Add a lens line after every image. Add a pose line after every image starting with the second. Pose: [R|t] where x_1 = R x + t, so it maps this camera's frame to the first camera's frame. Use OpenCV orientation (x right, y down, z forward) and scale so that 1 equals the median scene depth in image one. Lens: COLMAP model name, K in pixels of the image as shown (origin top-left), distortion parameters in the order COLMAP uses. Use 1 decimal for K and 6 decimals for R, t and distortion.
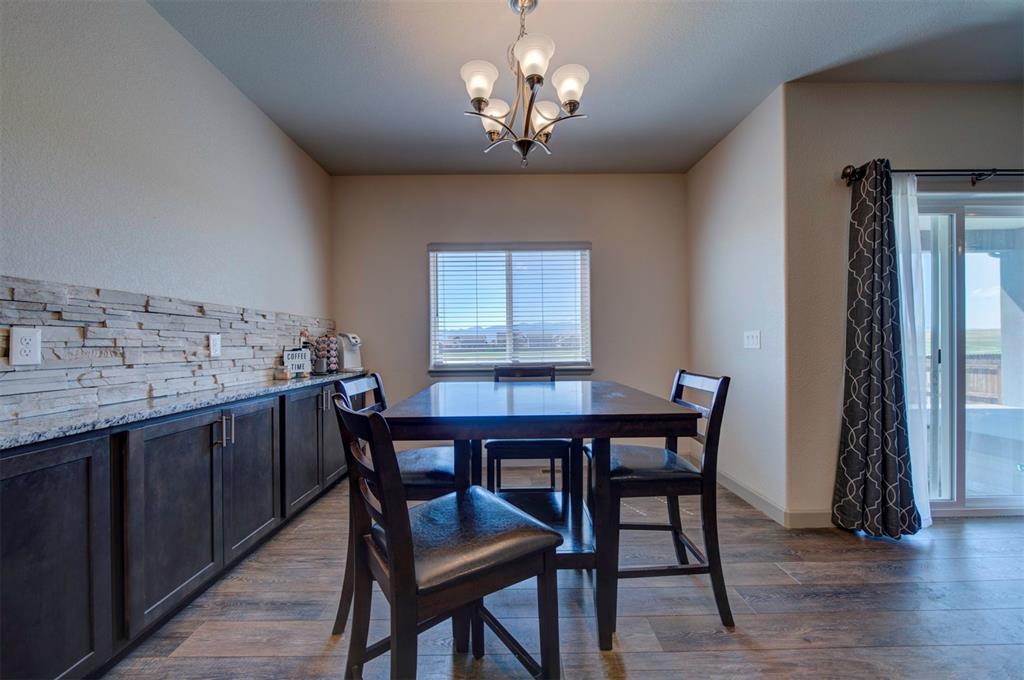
lens RADIAL K [[367.5, 0, 515.2], [0, 367.5, 339.6], [0, 0, 1]] dist [-0.003048, -0.000395]
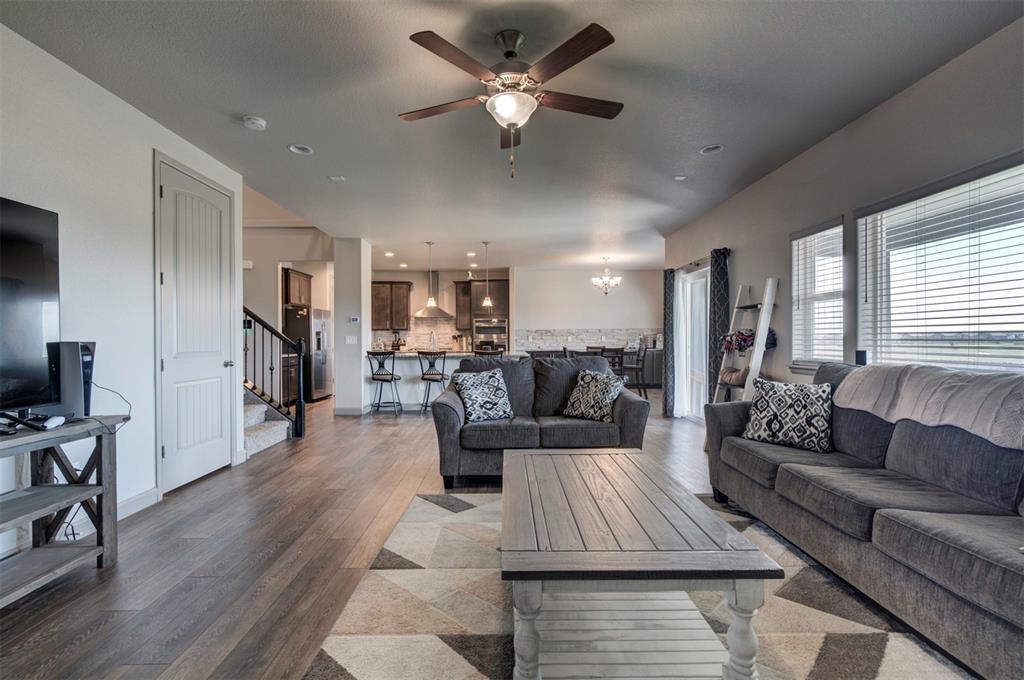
lens RADIAL K [[436.4, 0, 503.3], [0, 436.4, 343.2], [0, 0, 1]] dist [0.001197, 0.001568]
pose [[-0.028516, 0.020879, -0.999375, 4.002215], [0.020170, 0.999590, 0.020308, -0.054832], [0.999390, -0.019579, -0.028926, -0.013240]]
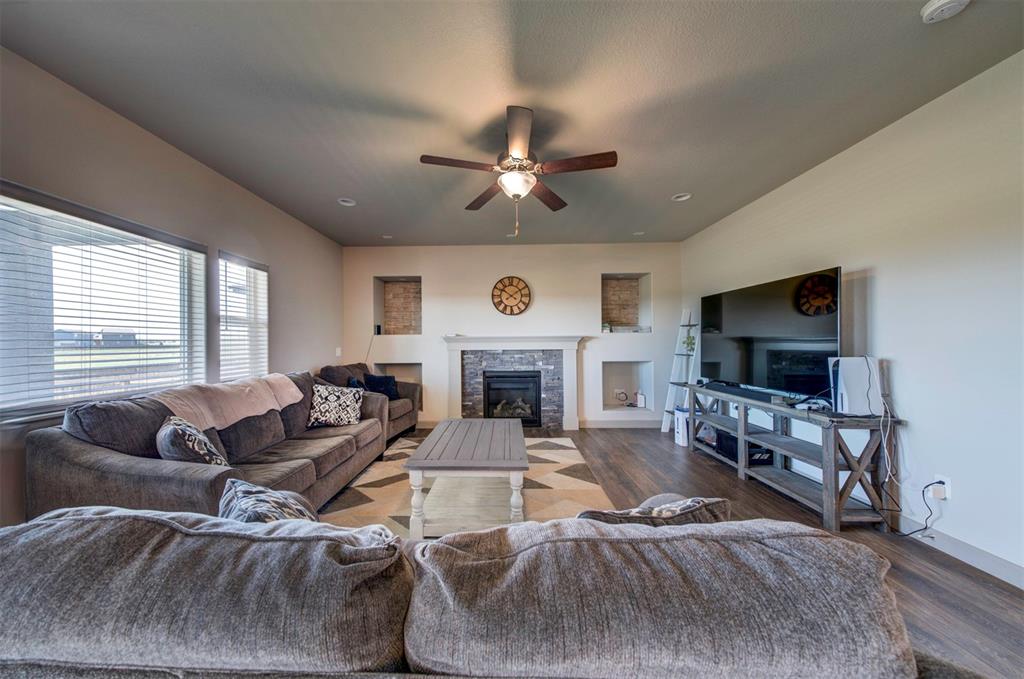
lens RADIAL K [[353.0, 0, 489.8], [0, 353.0, 337.9], [0, 0, 1]] dist [-0.006692, -0.000333]
pose [[0.059310, 0.021873, 0.998000, 1.749989], [-0.007290, 0.999743, -0.021478, -0.088605], [-0.998213, -0.006001, 0.059454, 0.009980]]
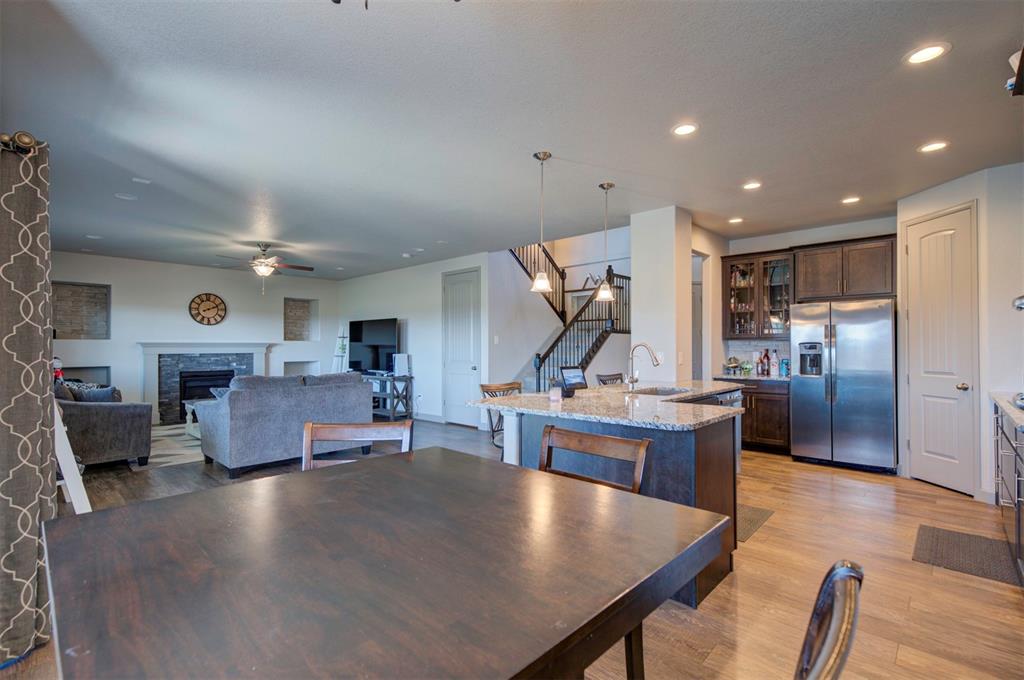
lens RADIAL K [[467.2, 0, 508.8], [0, 467.2, 339.2], [0, 0, 1]] dist [-0.000828, 0.002987]
pose [[-0.710205, 0.023989, 0.703586, -0.377828], [-0.000415, 0.999405, -0.034493, -0.046215], [-0.703994, -0.024789, -0.709773, 1.013471]]
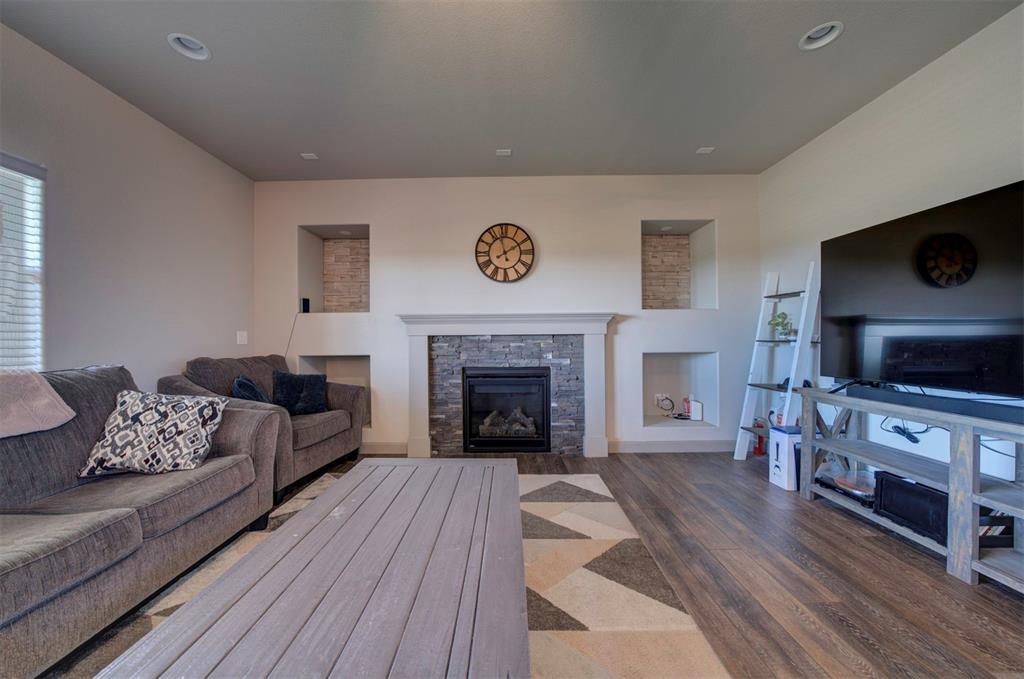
lens RADIAL K [[353.0, 0, 500.2], [0, 353.0, 341.3], [0, 0, 1]] dist [-0.006692, -0.000333]
pose [[0.038309, 0.013205, 0.999179, 2.582862], [-0.006753, 0.999893, -0.012956, -0.010493], [-0.999243, -0.006251, 0.038394, -0.032803]]
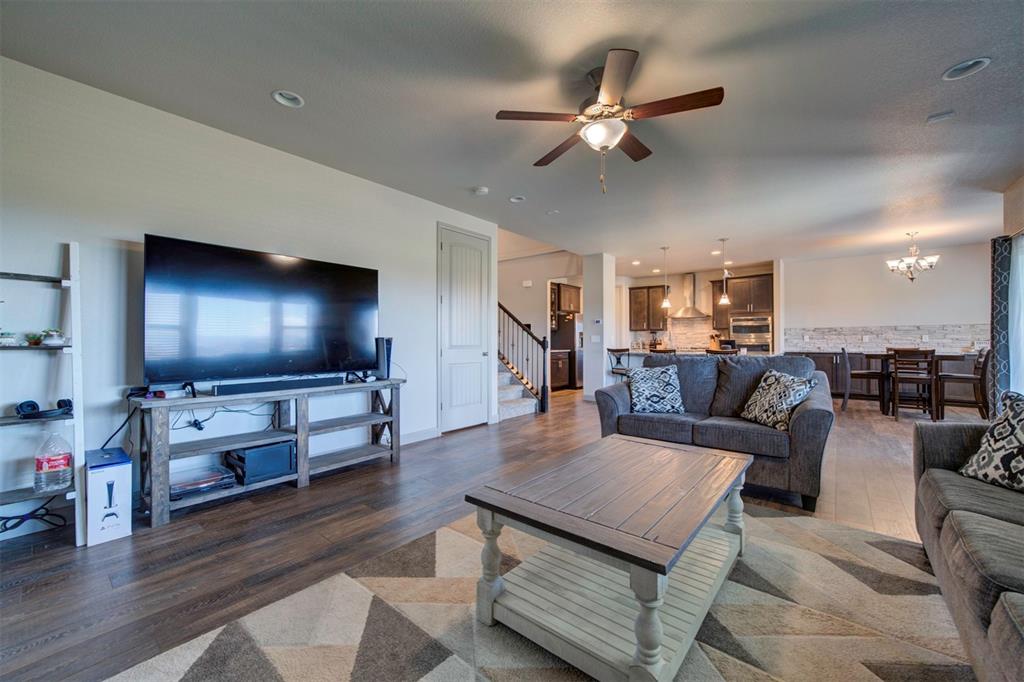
lens RADIAL K [[394.4, 0, 509.2], [0, 394.4, 342.2], [0, 0, 1]] dist [-0.011546, 0.001505]
pose [[-0.666106, 0.015171, -0.745703, 3.925267], [0.020443, 0.999789, 0.002079, -0.029722], [0.745577, -0.013860, -0.666276, 0.519977]]
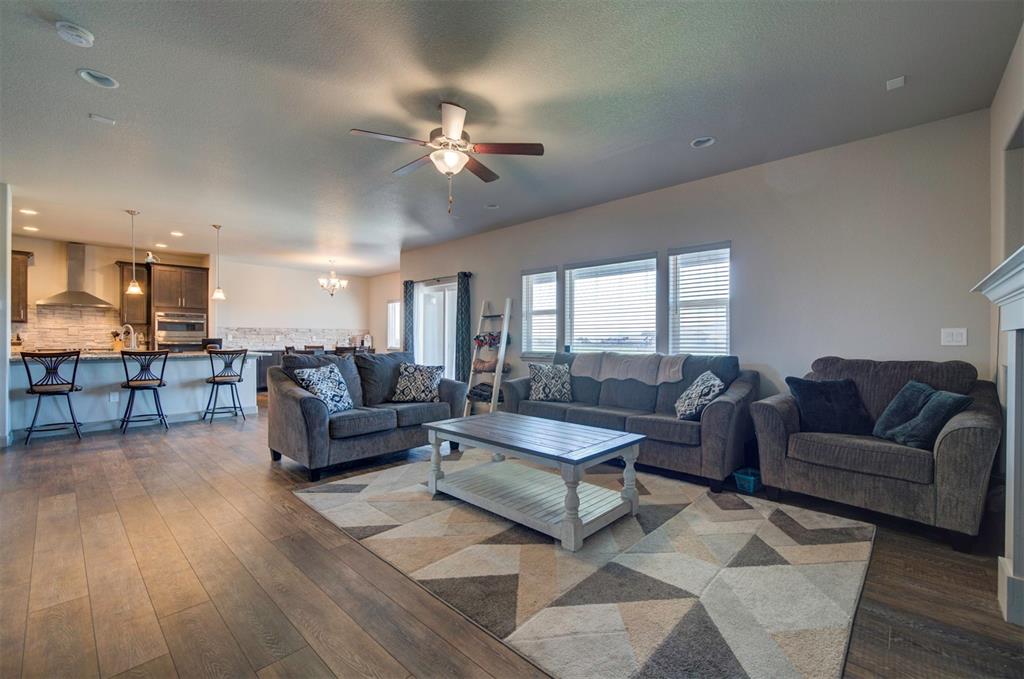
lens RADIAL K [[436.4, 0, 502.8], [0, 436.4, 335.4], [0, 0, 1]] dist [0.001197, 0.001568]
pose [[0.696837, 0.004305, -0.717217, 4.065562], [-0.001419, 0.999988, 0.004624, -0.045854], [0.717228, -0.002204, 0.696835, -0.892791]]
